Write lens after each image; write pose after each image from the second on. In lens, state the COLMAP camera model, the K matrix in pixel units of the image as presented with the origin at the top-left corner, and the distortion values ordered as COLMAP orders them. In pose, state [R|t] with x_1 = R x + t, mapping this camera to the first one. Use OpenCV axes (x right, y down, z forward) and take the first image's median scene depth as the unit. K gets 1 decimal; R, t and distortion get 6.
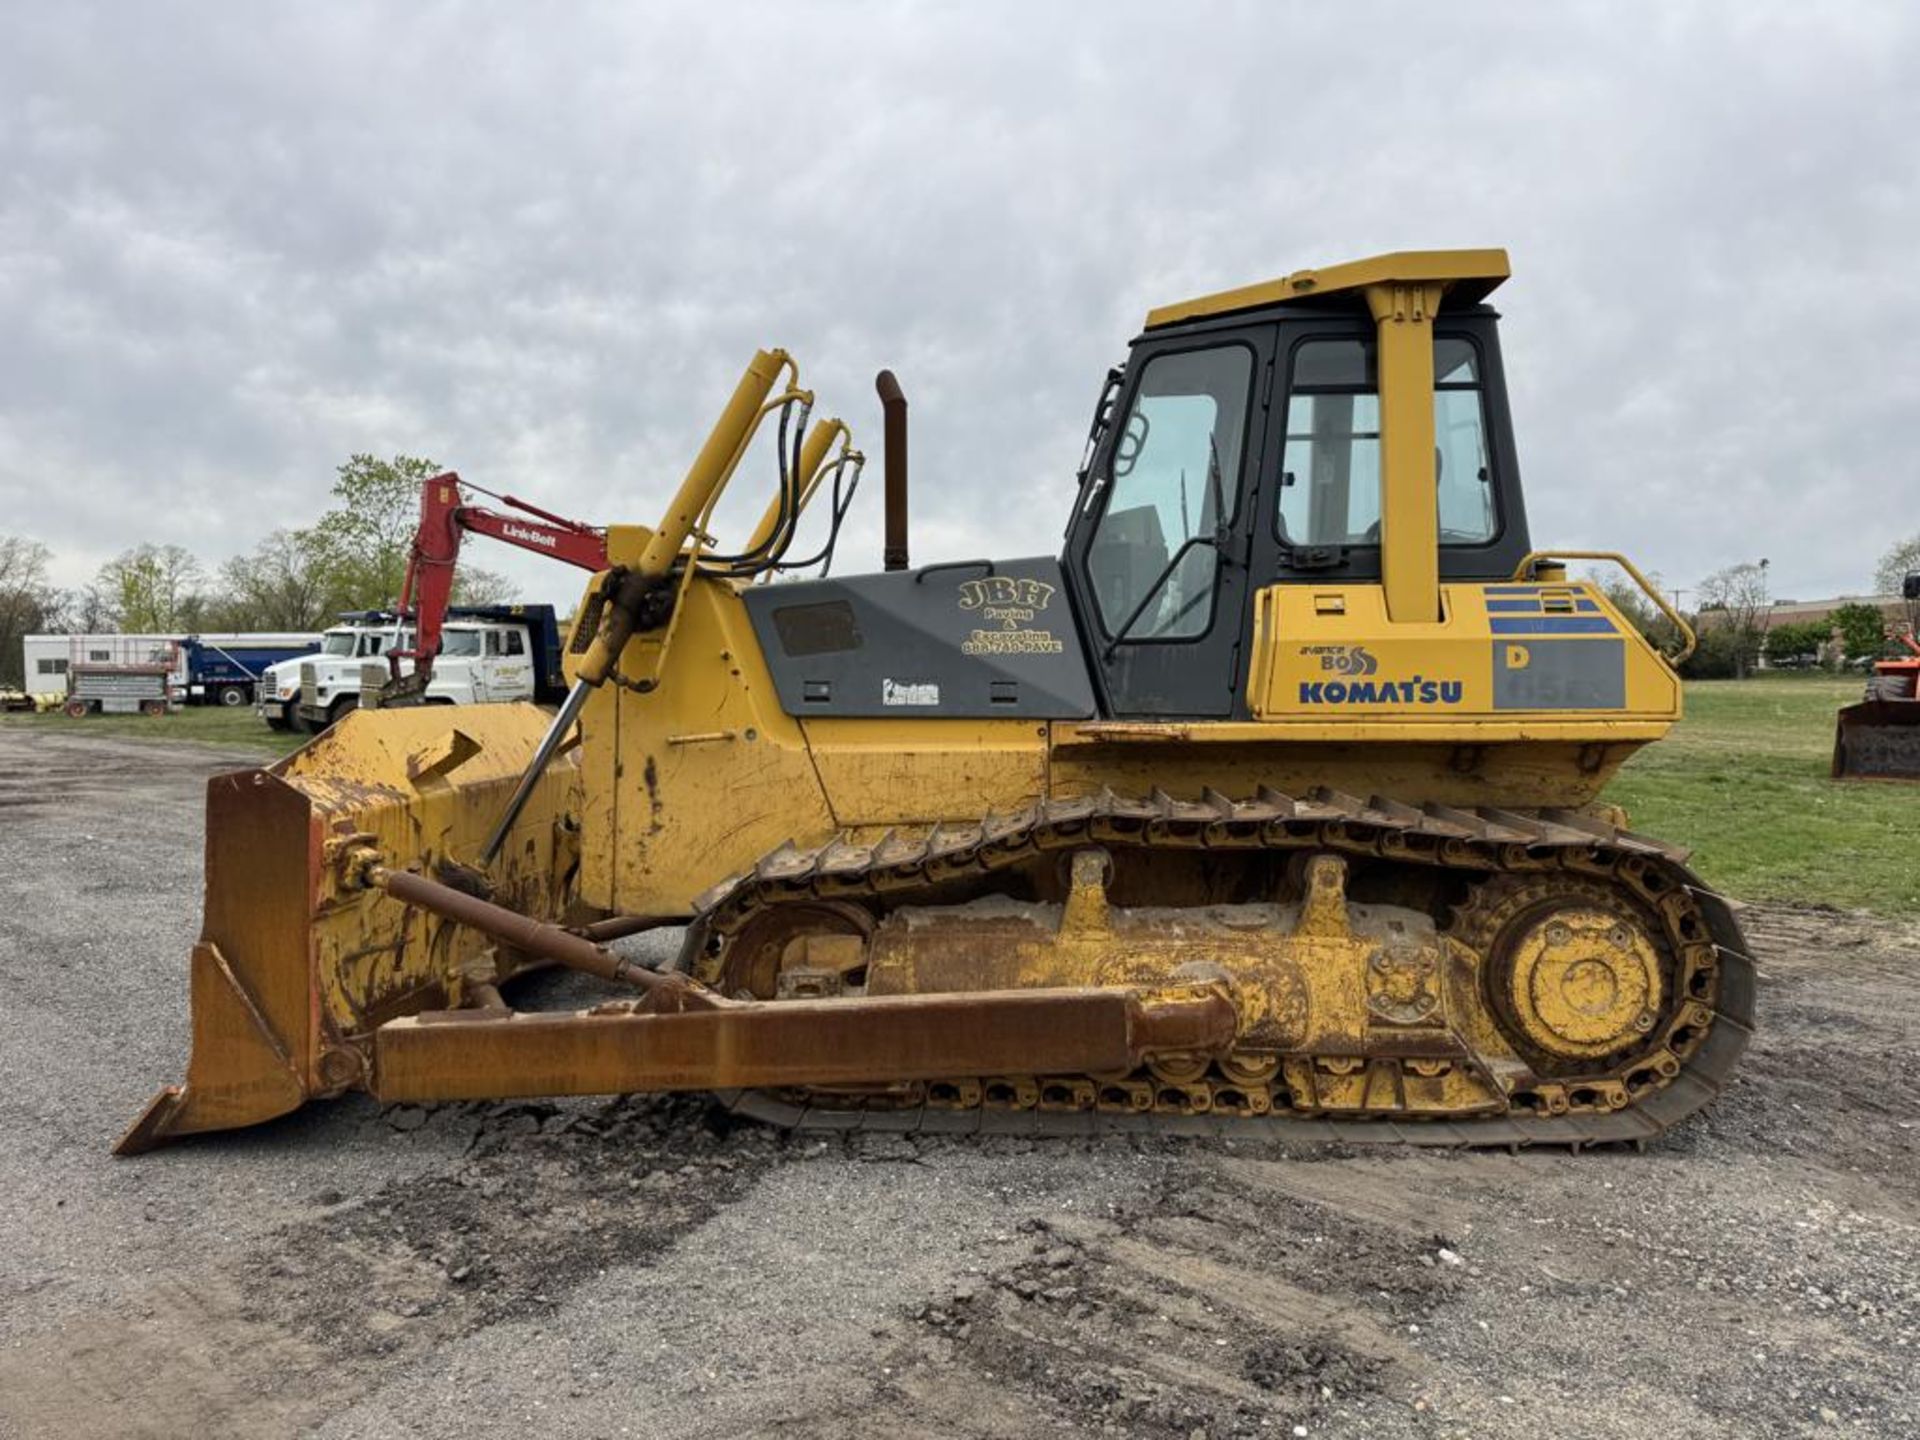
lens RADIAL K [[1339.9, 0, 959.6], [0, 1339.9, 711.6], [0, 0, 1]] dist [0.127169, -0.227693]
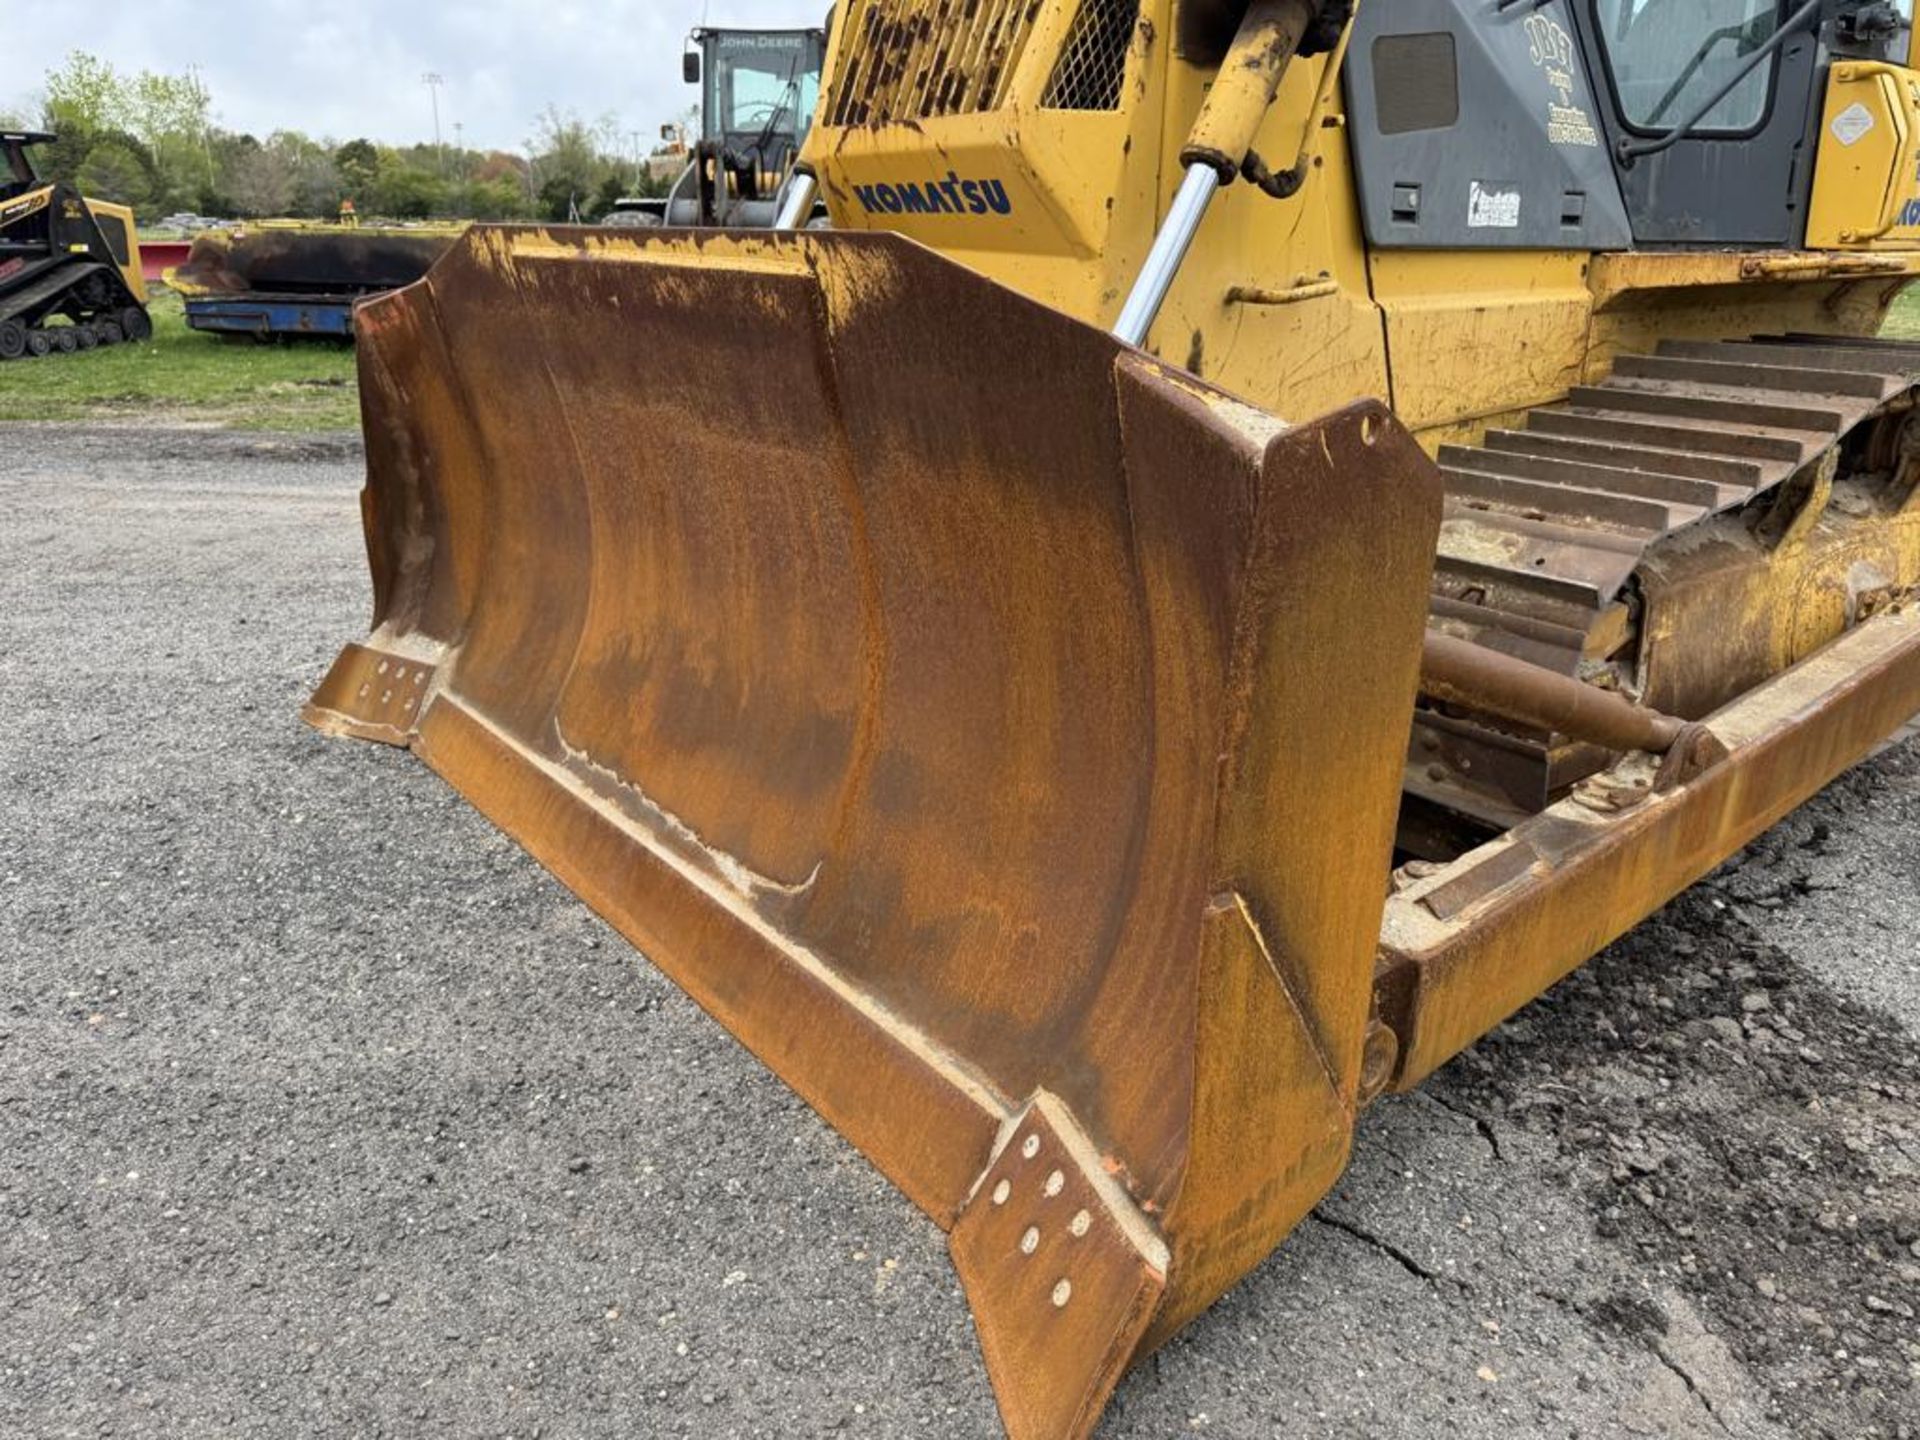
lens RADIAL K [[1363.4, 0, 949.6], [0, 1363.4, 731.6], [0, 0, 1]] dist [0.006575, -0.006885]
pose [[0.753254, -0.221467, 0.619322, -0.739554], [0.008136, 0.944672, 0.327916, 0.006738], [-0.657679, -0.241965, 0.713380, 0.720895]]
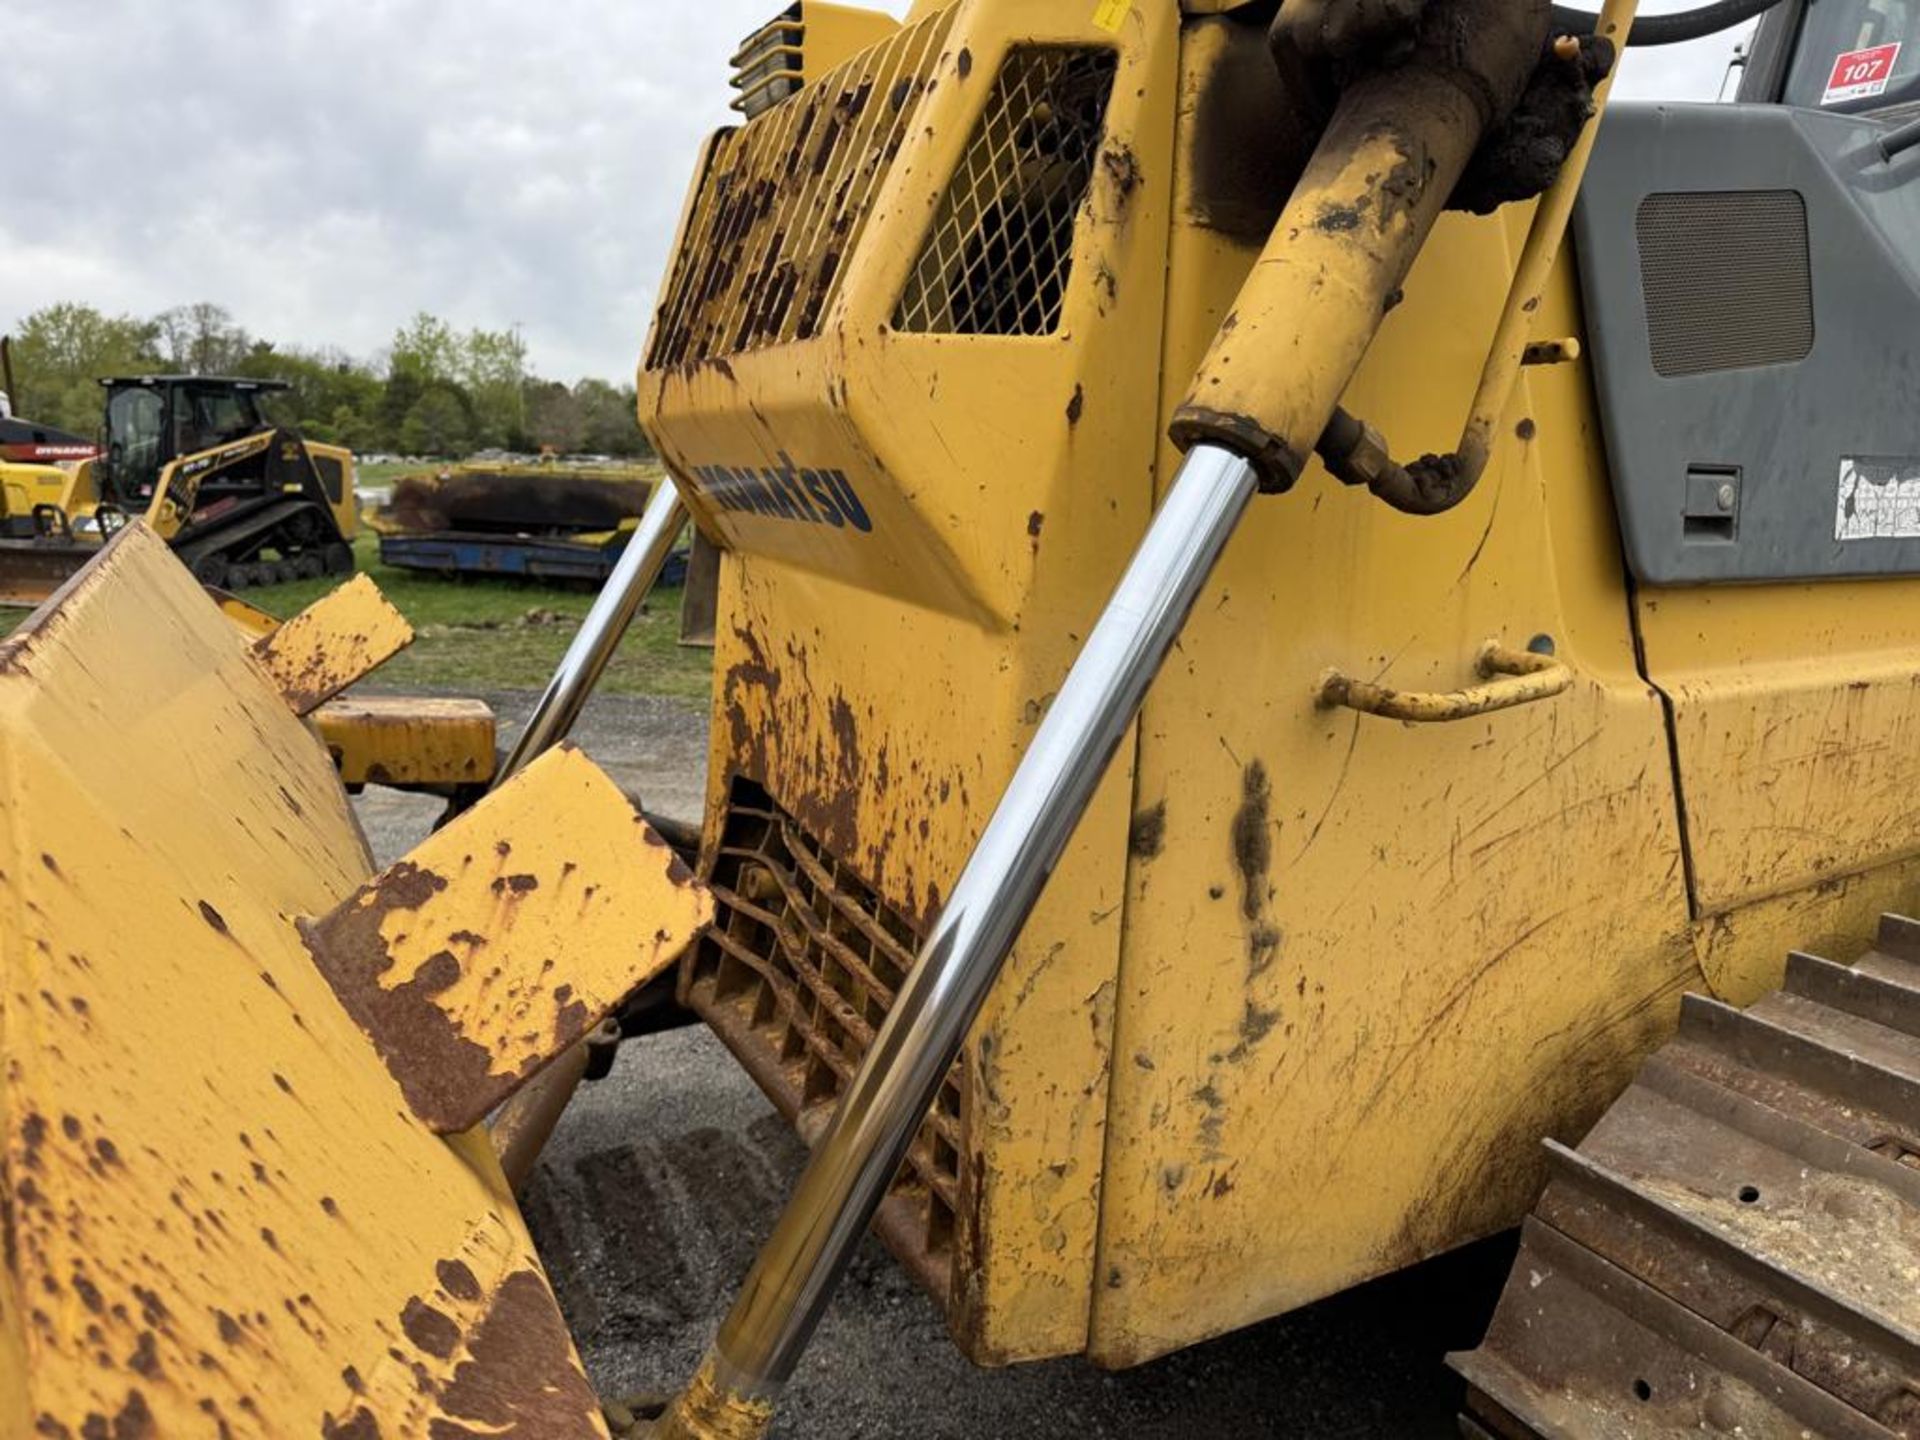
lens RADIAL K [[1357.2, 0, 944.0], [0, 1357.2, 726.5], [0, 0, 1]] dist [0.034329, -0.033416]
pose [[0.857034, -0.086088, 0.508017, -0.454085], [-0.001122, 0.985630, 0.168916, -0.018409], [-0.515258, -0.145337, 0.844622, 0.908316]]
